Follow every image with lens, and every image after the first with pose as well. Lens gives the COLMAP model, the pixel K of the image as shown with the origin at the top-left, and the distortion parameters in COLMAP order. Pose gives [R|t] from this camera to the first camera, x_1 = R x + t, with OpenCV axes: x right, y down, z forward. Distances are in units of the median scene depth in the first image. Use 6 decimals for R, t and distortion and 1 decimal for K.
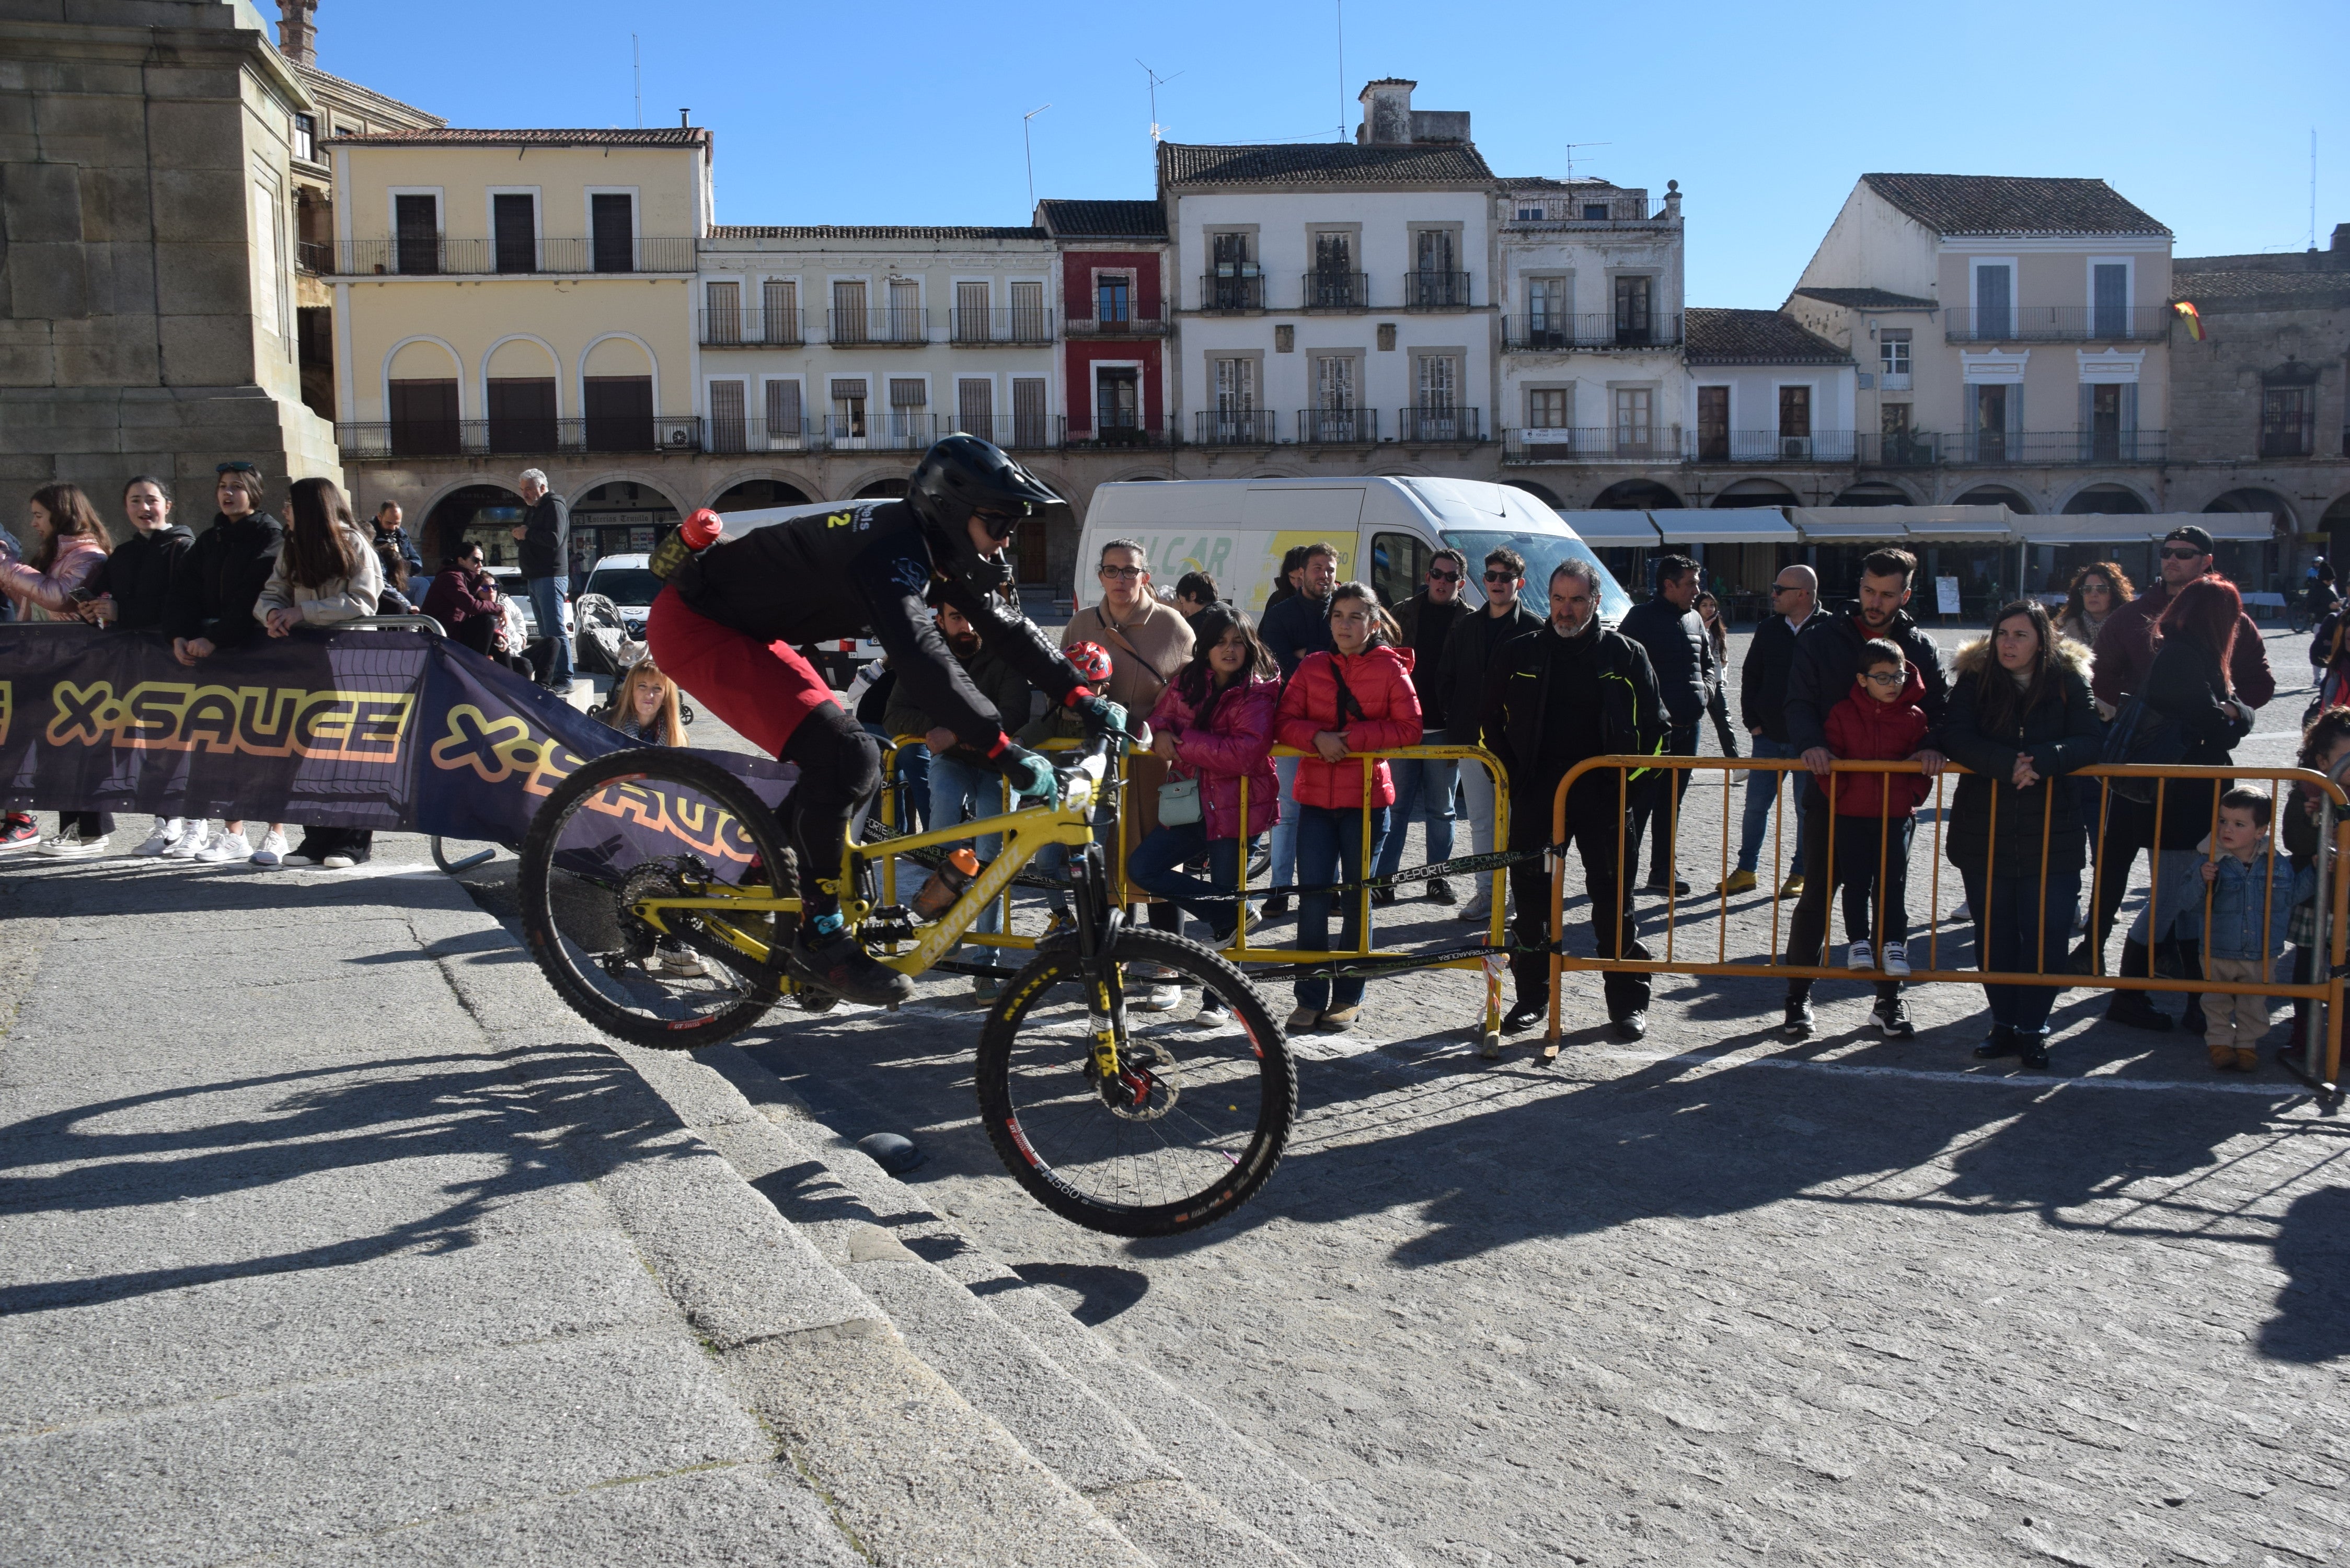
lens RADIAL K [[1849.7, 0, 1181.4], [0, 1849.7, 792.8], [0, 0, 1]] dist [-0.169641, 0.127374]
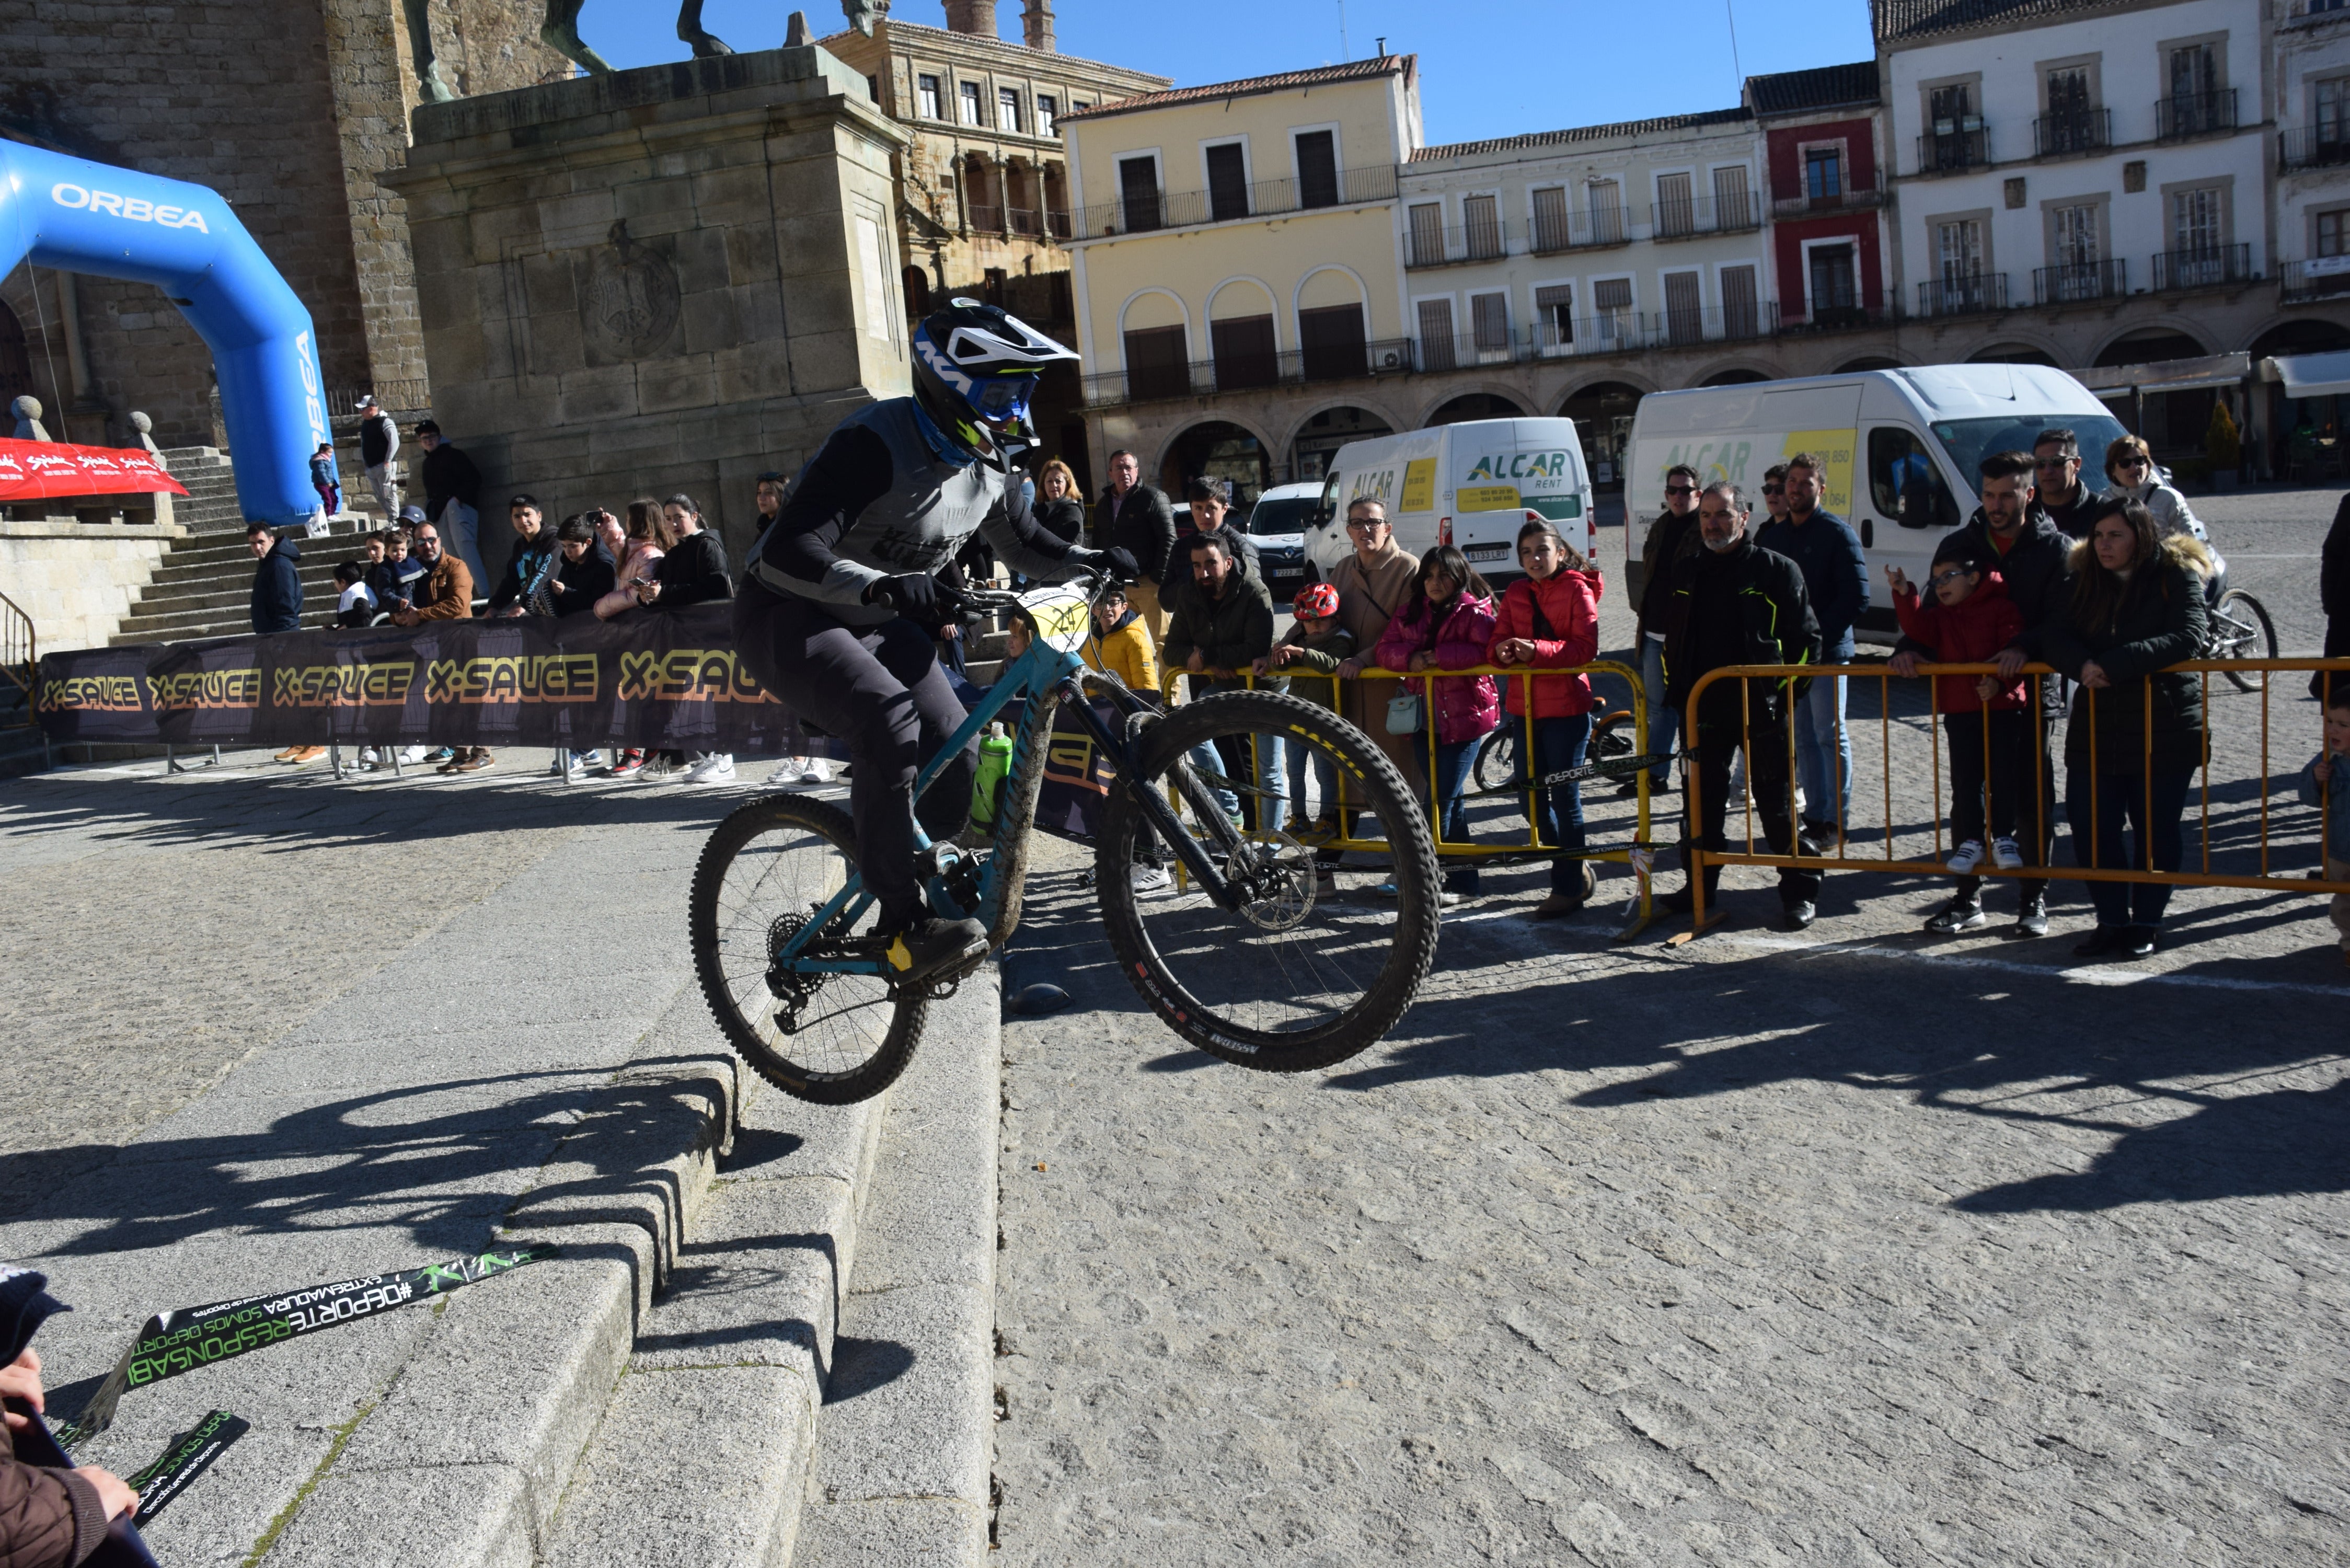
lens RADIAL K [[1855.2, 0, 1171.0], [0, 1855.2, 799.3], [0, 0, 1]] dist [-0.159805, 0.117765]
pose [[0.905786, -0.011347, -0.423583, 0.048560], [0.035282, 0.998190, 0.048708, -0.000628], [0.422264, -0.059064, 0.904547, -0.014206]]
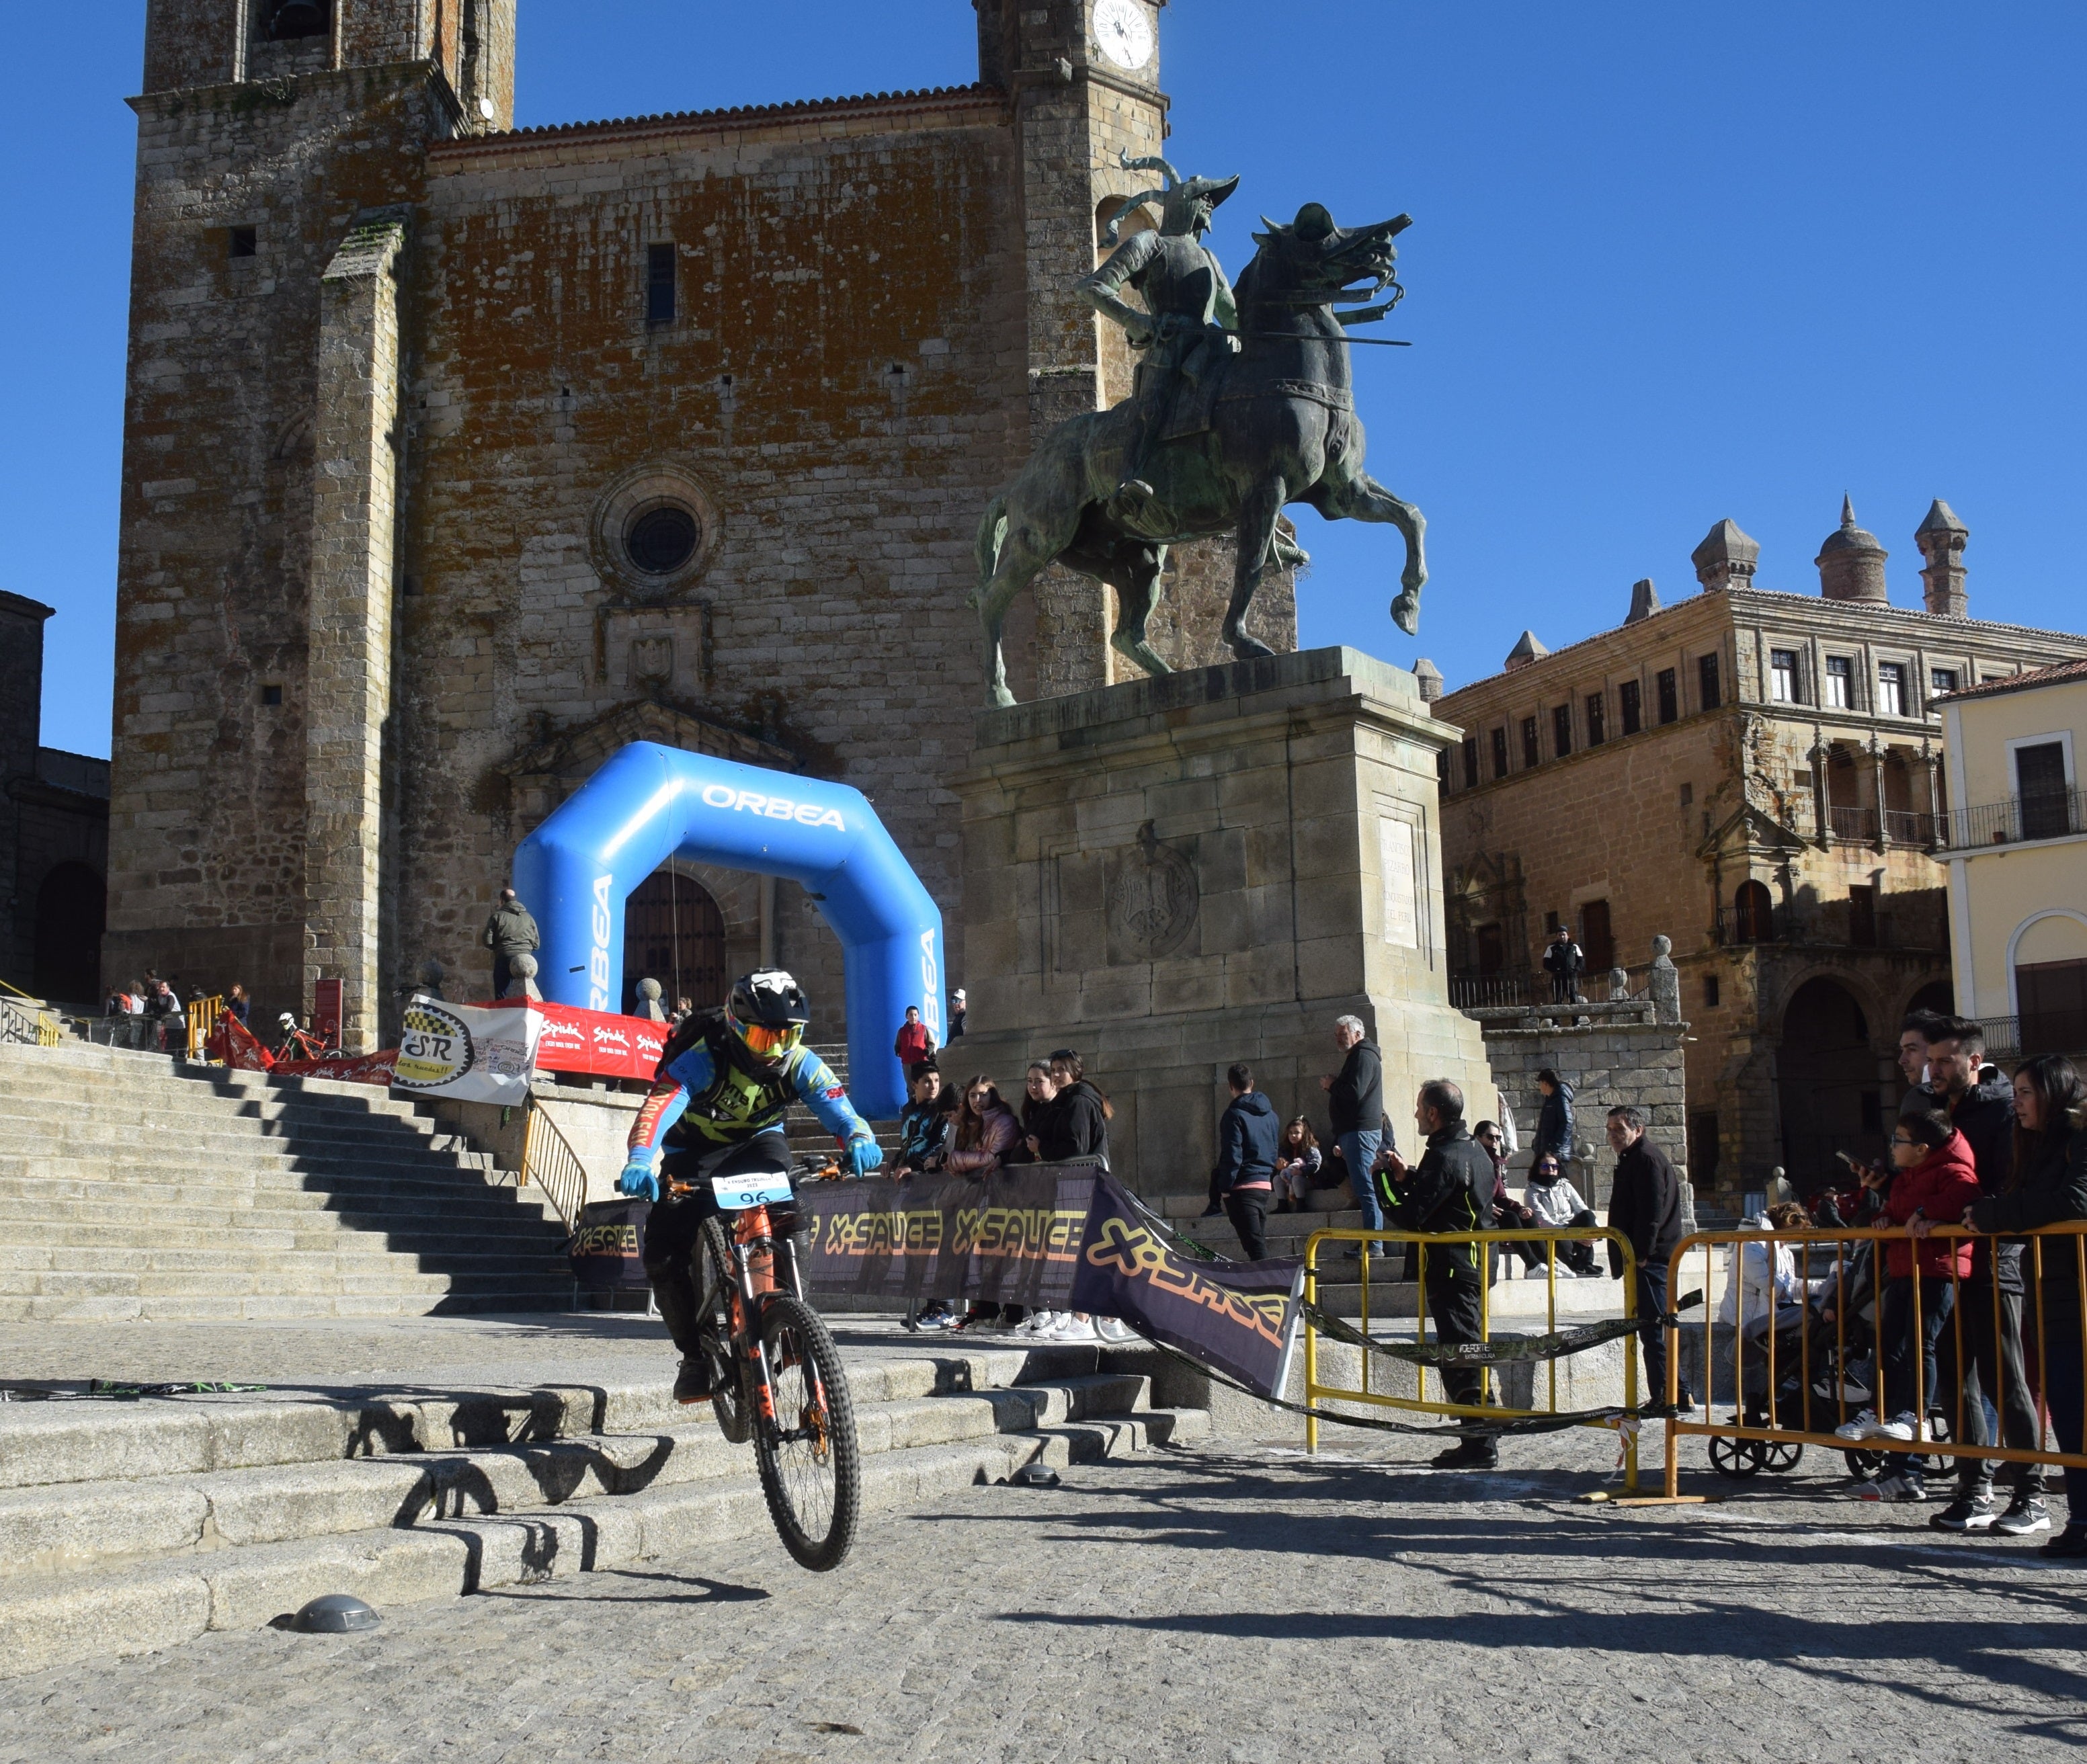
lens RADIAL K [[2394.6, 0, 898.0], [0, 2394.6, 1003.4], [0, 0, 1]] dist [-0.134309, 0.097845]
pose [[0.566909, -0.093906, -0.818410, 0.140722], [-0.085154, 0.981479, -0.171602, 0.016351], [0.819367, 0.166973, 0.548413, -0.021487]]
